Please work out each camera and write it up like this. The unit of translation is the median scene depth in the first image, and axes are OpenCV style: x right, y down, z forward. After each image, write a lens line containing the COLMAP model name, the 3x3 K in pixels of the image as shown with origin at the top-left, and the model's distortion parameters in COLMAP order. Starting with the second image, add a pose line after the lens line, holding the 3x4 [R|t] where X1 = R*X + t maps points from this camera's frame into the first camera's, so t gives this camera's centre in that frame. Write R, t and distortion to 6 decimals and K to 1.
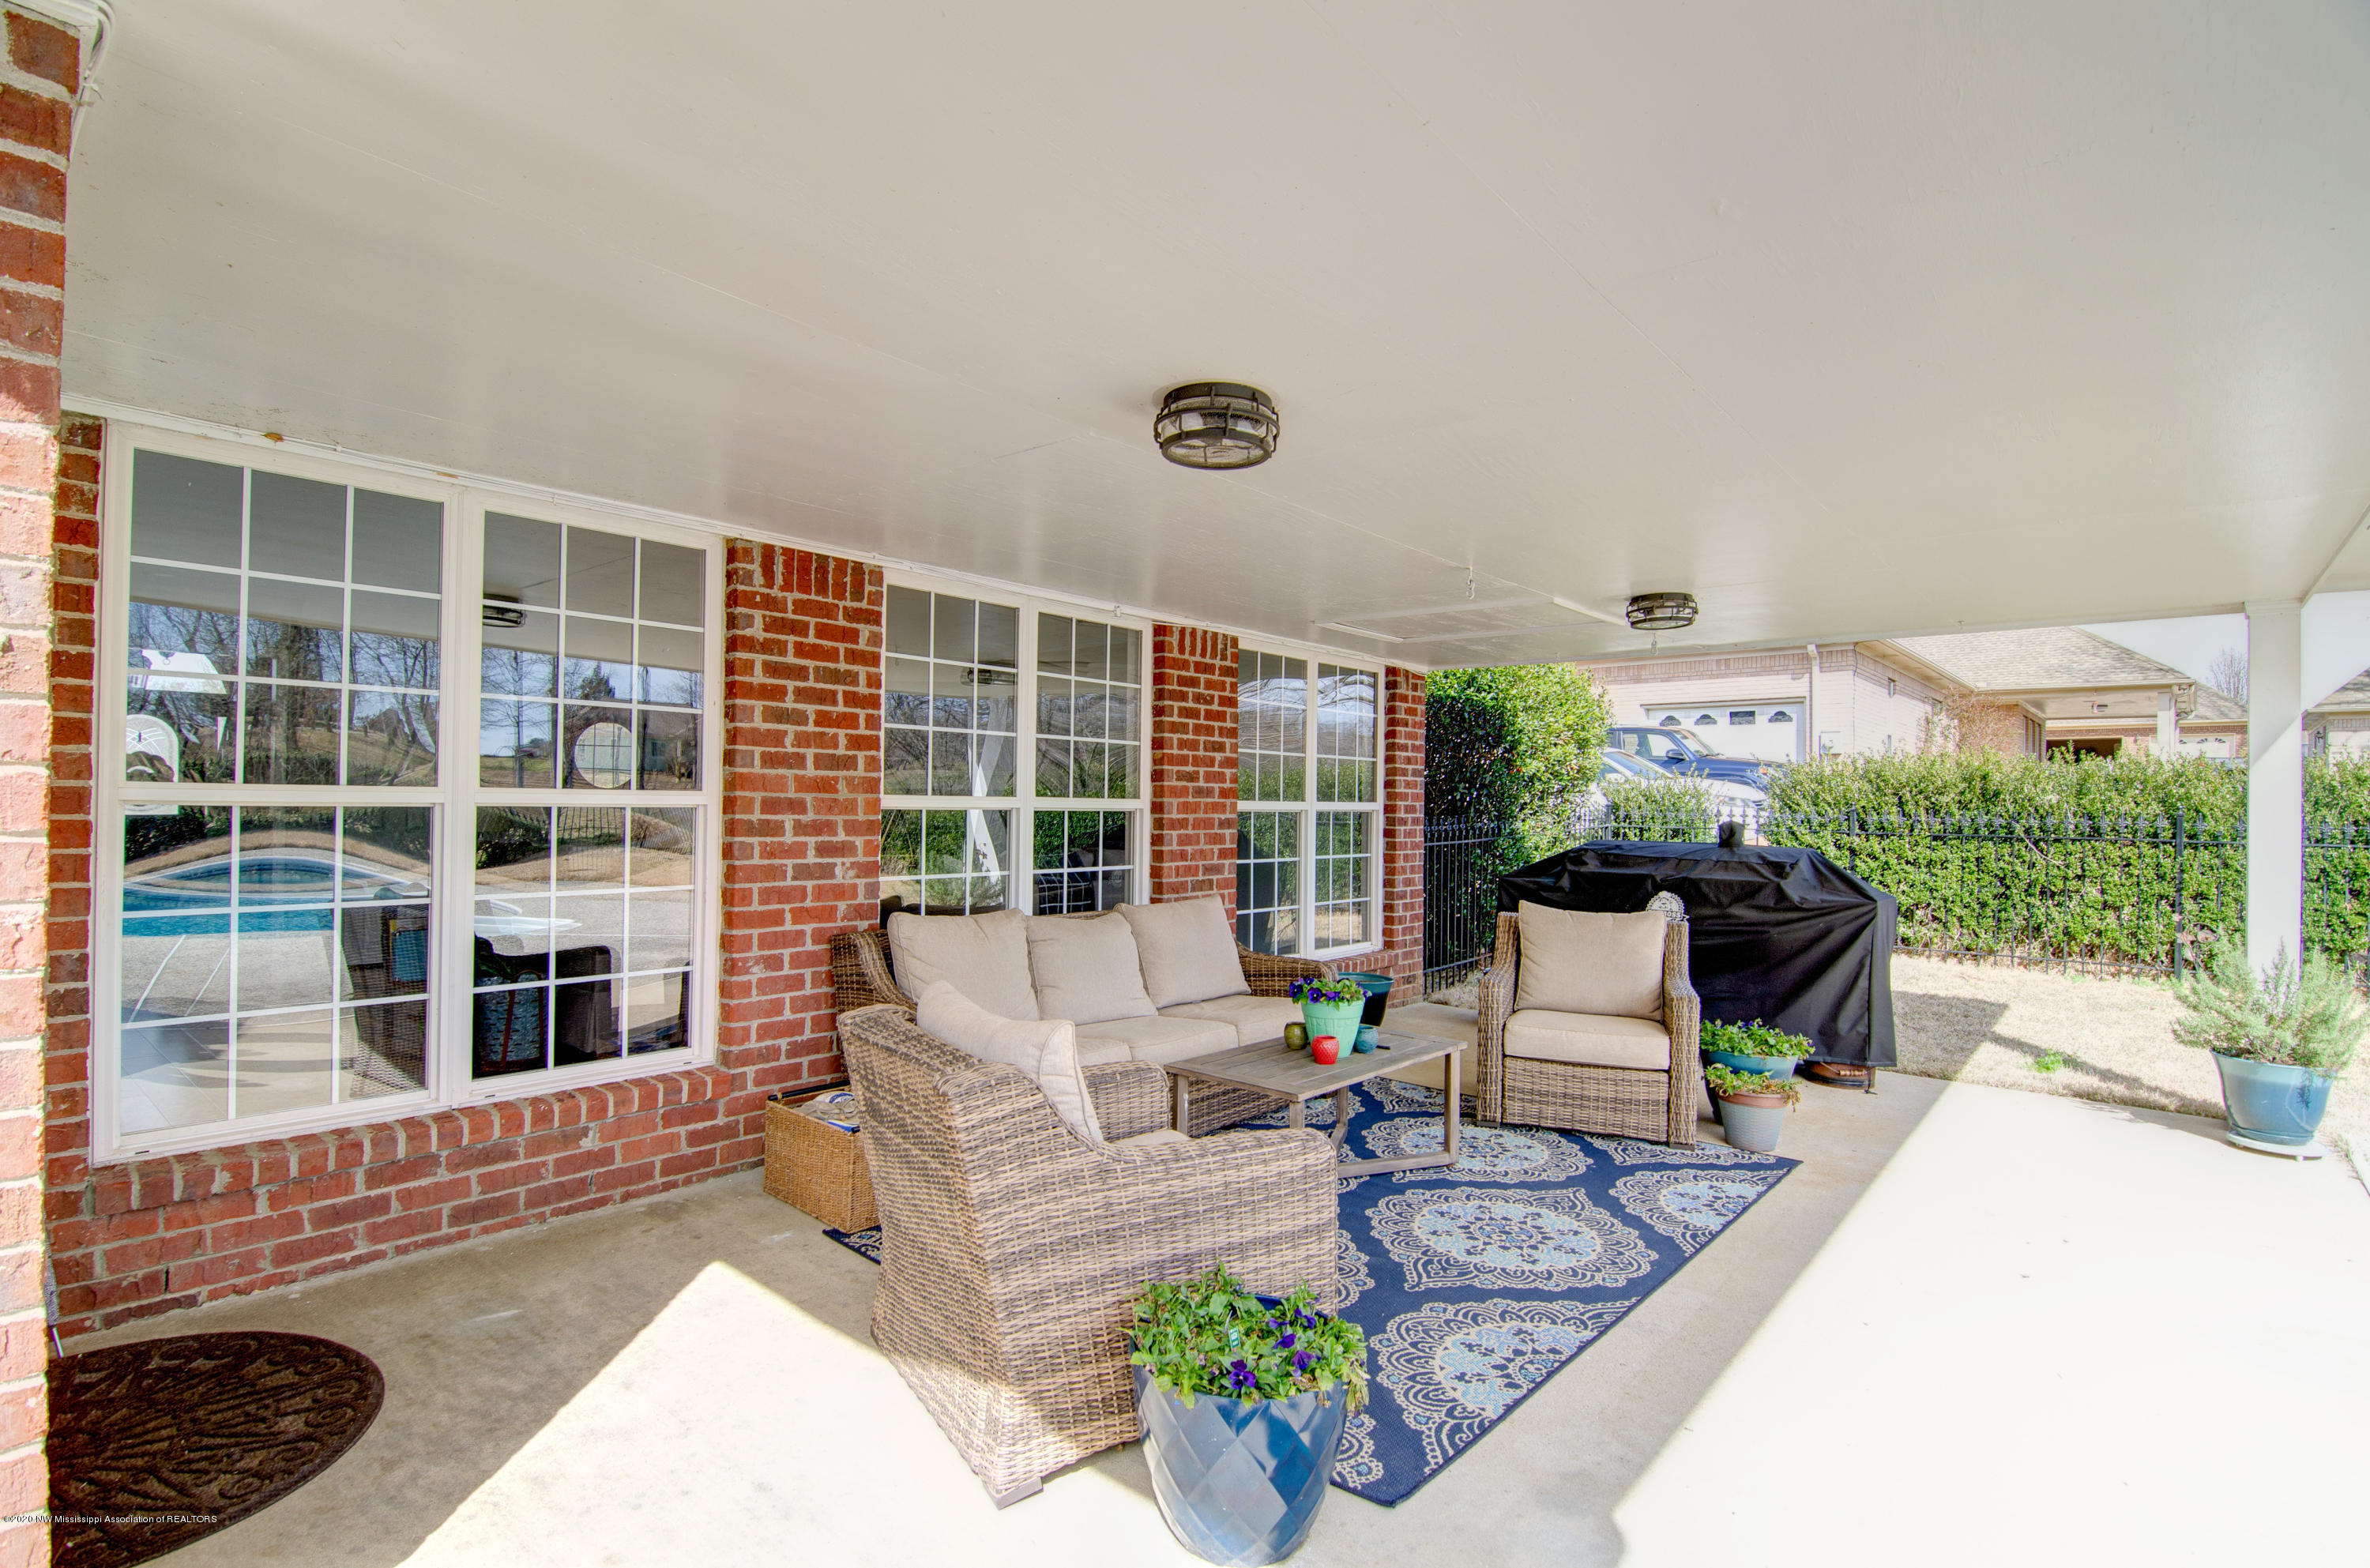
lens RADIAL K [[1149.1, 0, 1158.2], [0, 1149.1, 803.5], [0, 0, 1]] dist [0.000774, -0.016831]
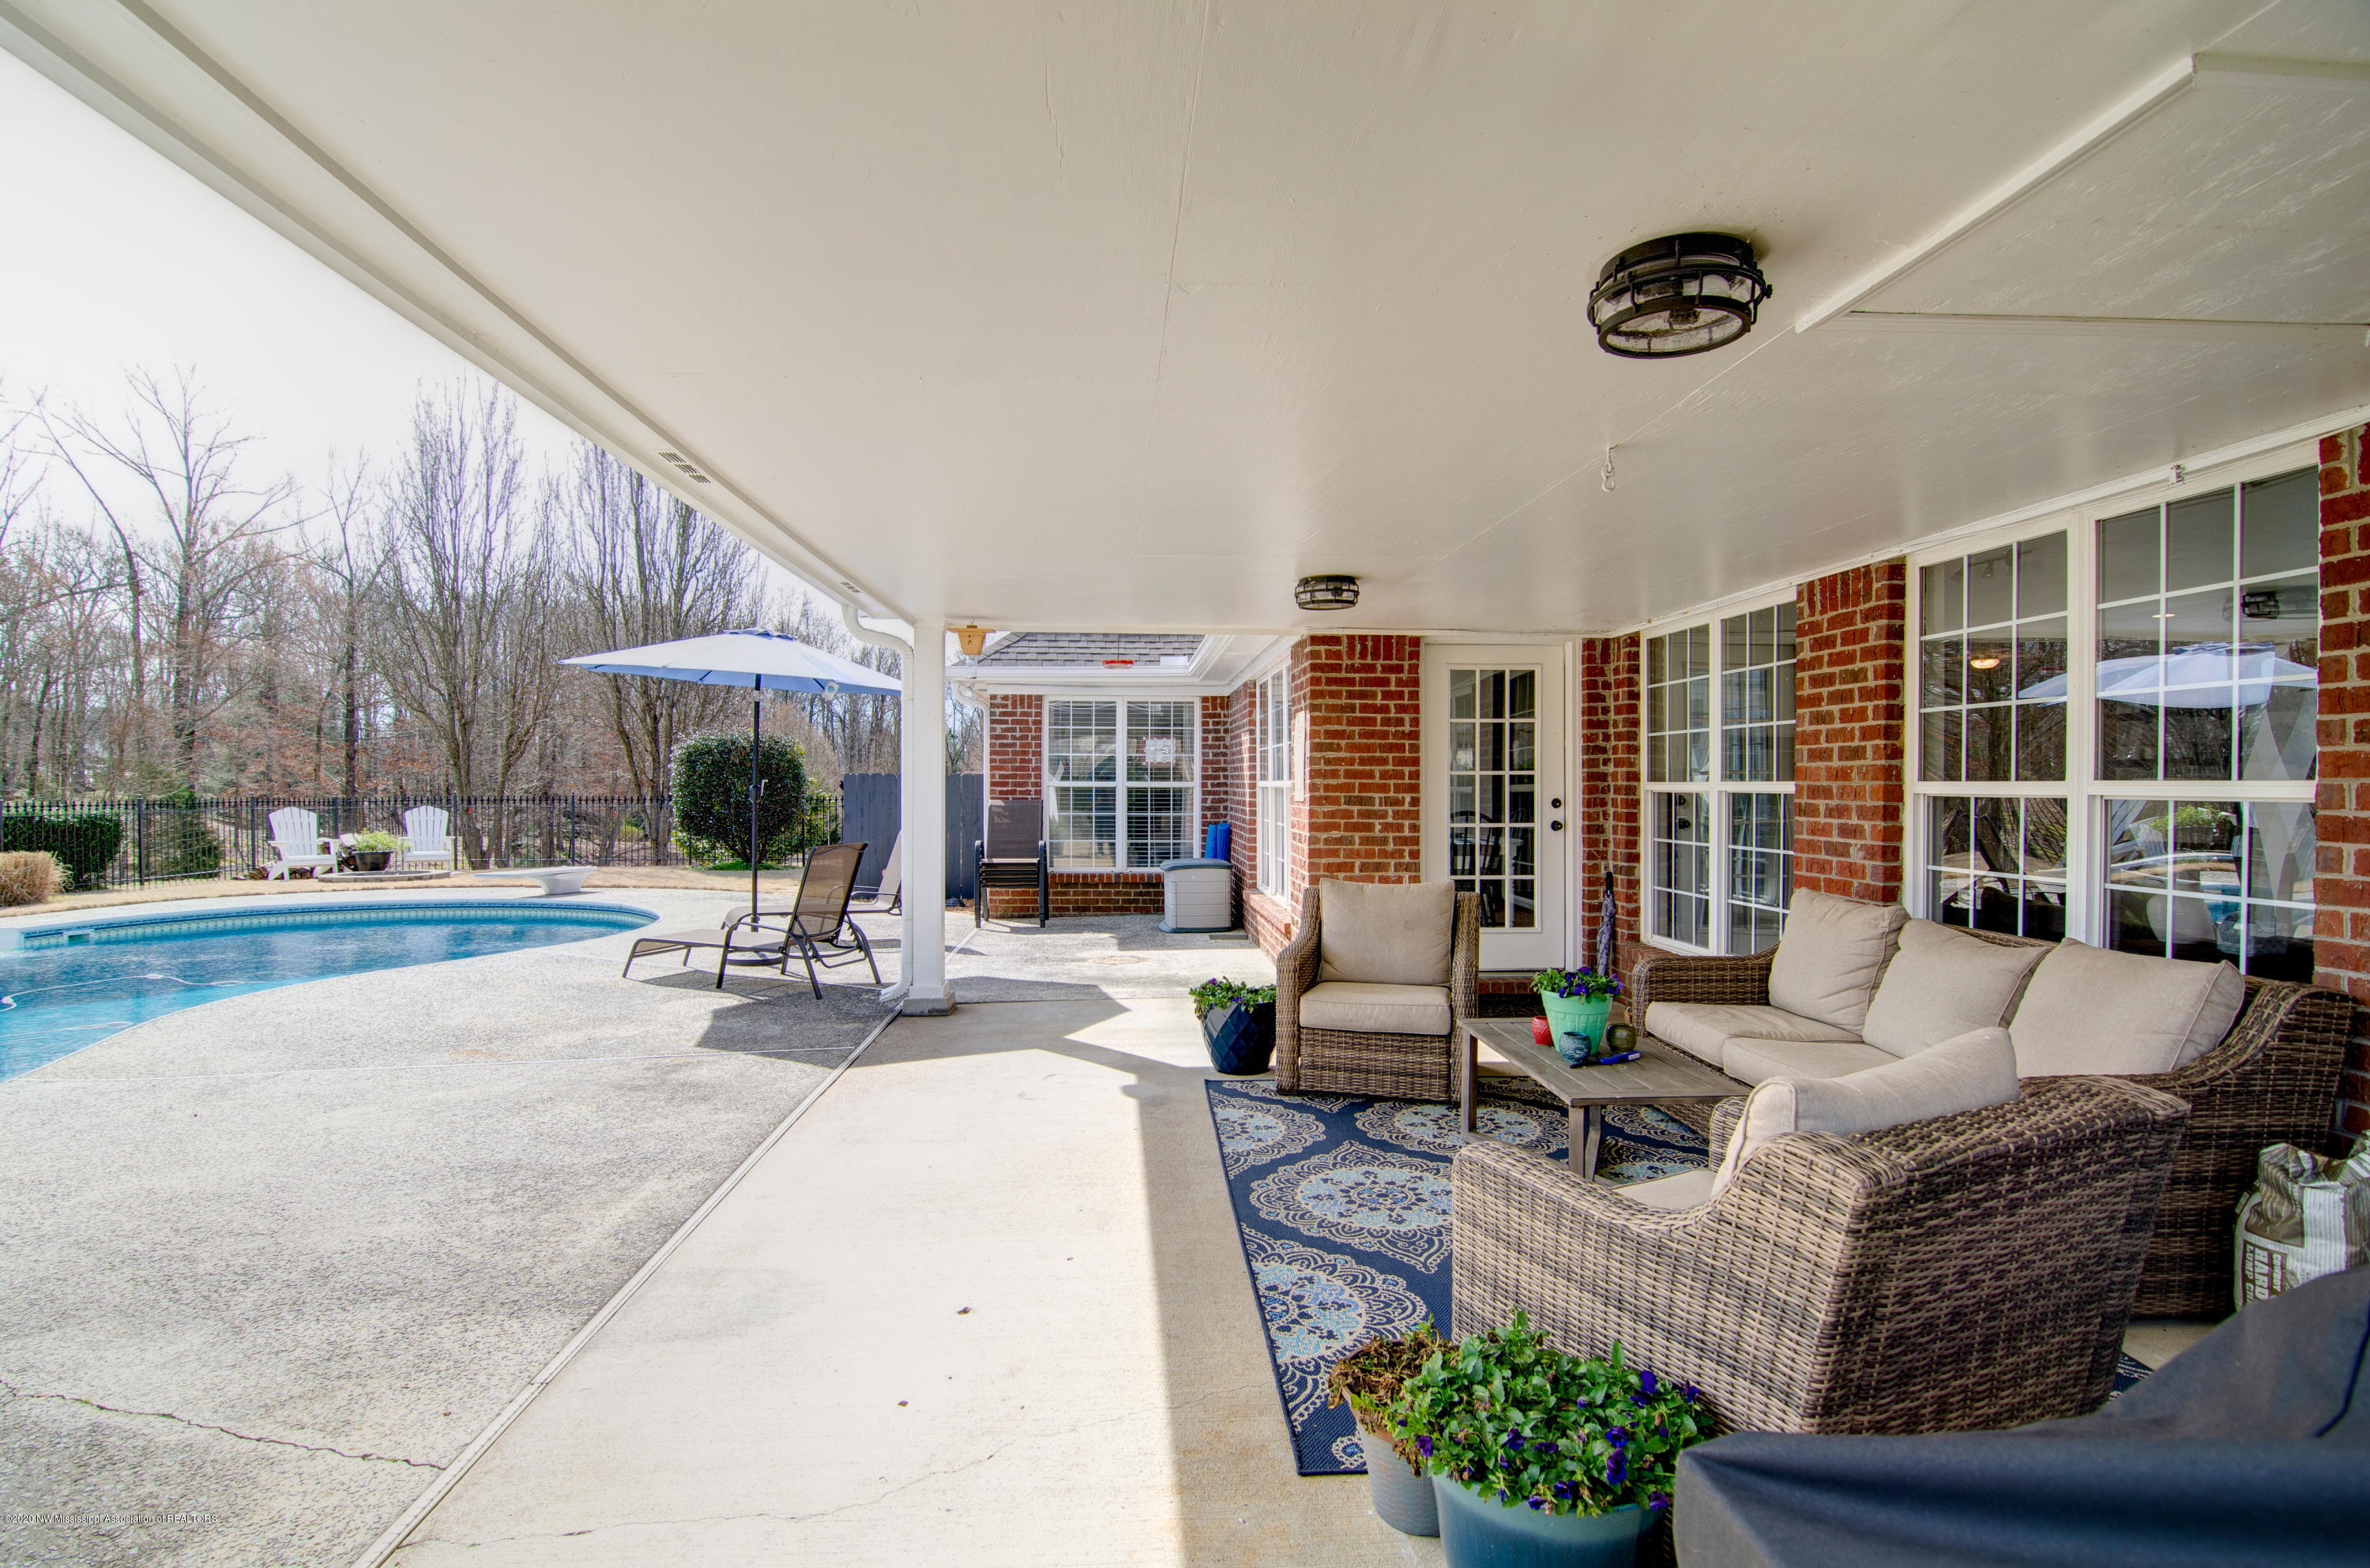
lens RADIAL K [[1149.1, 0, 1158.2], [0, 1149.1, 803.5], [0, 0, 1]] dist [0.000774, -0.016831]
pose [[-0.721623, -0.004844, -0.692269, 1.131655], [-0.013326, 0.999887, 0.006895, 0.016420], [0.692158, 0.014201, -0.721606, 1.555142]]
